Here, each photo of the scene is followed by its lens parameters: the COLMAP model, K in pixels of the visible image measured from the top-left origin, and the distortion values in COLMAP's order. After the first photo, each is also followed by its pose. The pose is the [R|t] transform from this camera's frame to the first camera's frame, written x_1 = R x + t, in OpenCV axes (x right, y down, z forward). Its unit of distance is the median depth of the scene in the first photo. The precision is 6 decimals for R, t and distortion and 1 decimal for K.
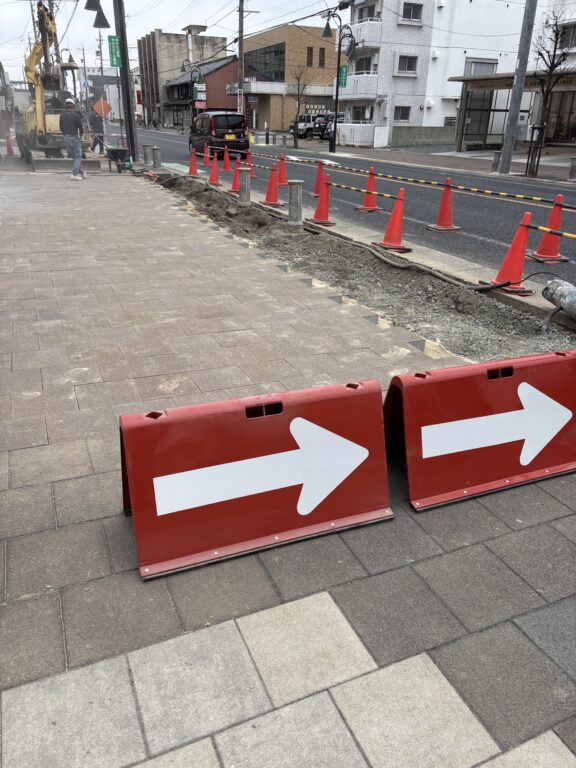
lens RADIAL K [[588.0, 0, 291.0], [0, 588.0, 388.6], [0, 0, 1]] dist [0.045974, -0.046792]
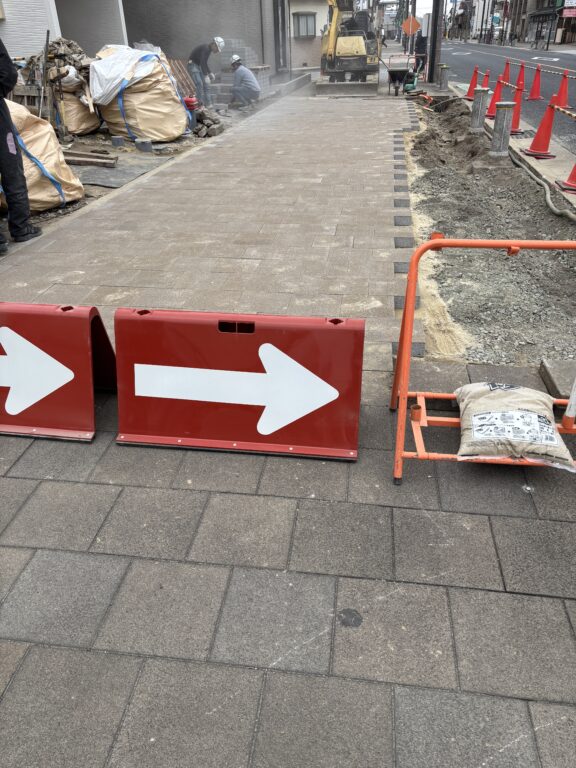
lens RADIAL K [[588.0, 0, 294.0], [0, 588.0, 391.3], [0, 0, 1]] dist [0.045974, -0.046792]
pose [[0.844908, 0.230657, -0.482627, 0.509708], [-0.175056, 0.971801, 0.157983, -0.050758], [0.505457, -0.048994, 0.861460, 0.152066]]
